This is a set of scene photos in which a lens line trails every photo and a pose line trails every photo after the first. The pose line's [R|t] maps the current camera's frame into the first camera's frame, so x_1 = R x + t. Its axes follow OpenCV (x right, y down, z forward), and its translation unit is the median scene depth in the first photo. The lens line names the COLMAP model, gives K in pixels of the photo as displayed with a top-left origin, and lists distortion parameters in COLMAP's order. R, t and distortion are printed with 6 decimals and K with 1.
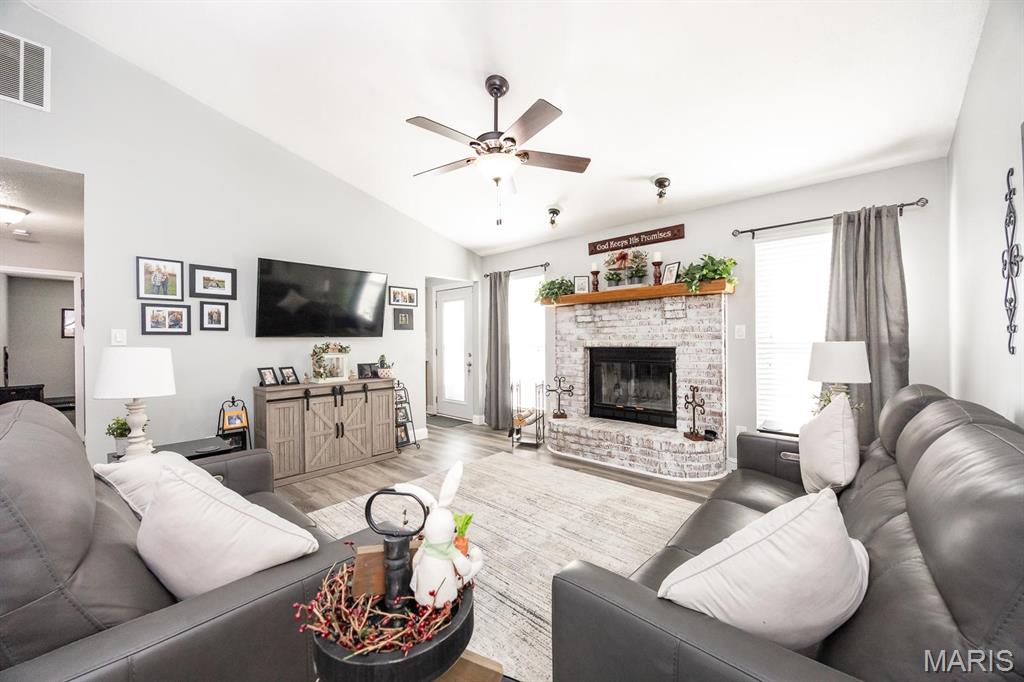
lens RADIAL K [[398.4, 0, 514.7], [0, 398.4, 337.8], [0, 0, 1]] dist [0.001785, -0.000186]
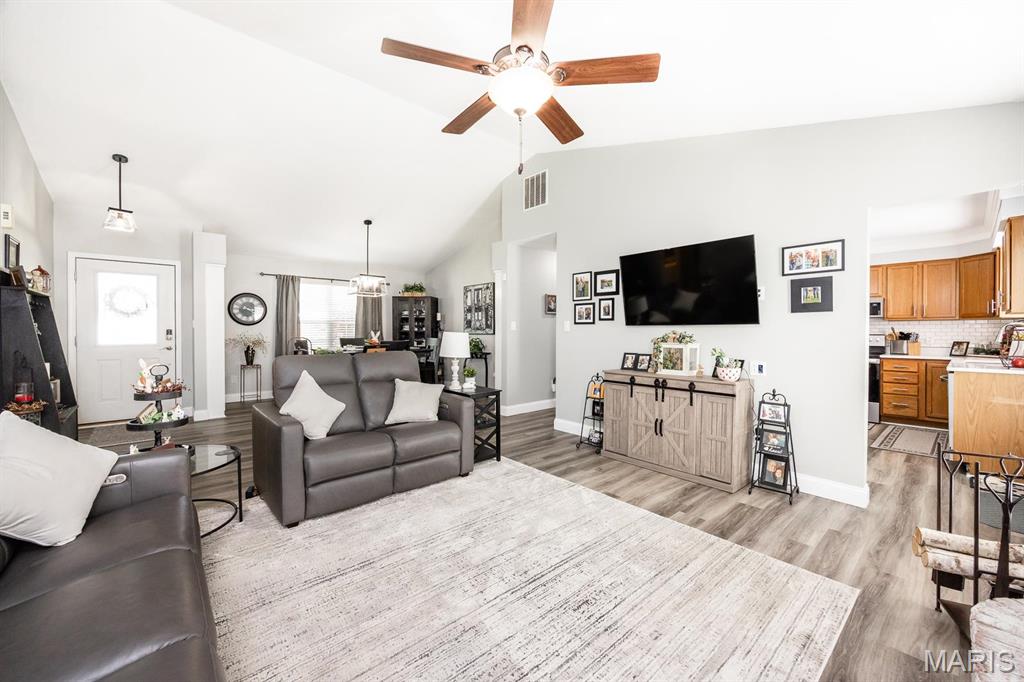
lens RADIAL K [[398.4, 0, 514.8], [0, 398.4, 334.8], [0, 0, 1]] dist [0.001785, -0.000186]
pose [[-0.117715, 0.010844, -0.992988, 0.534260], [-0.003603, 0.999929, 0.011347, 0.013469], [0.993041, 0.004914, -0.117668, 0.839999]]
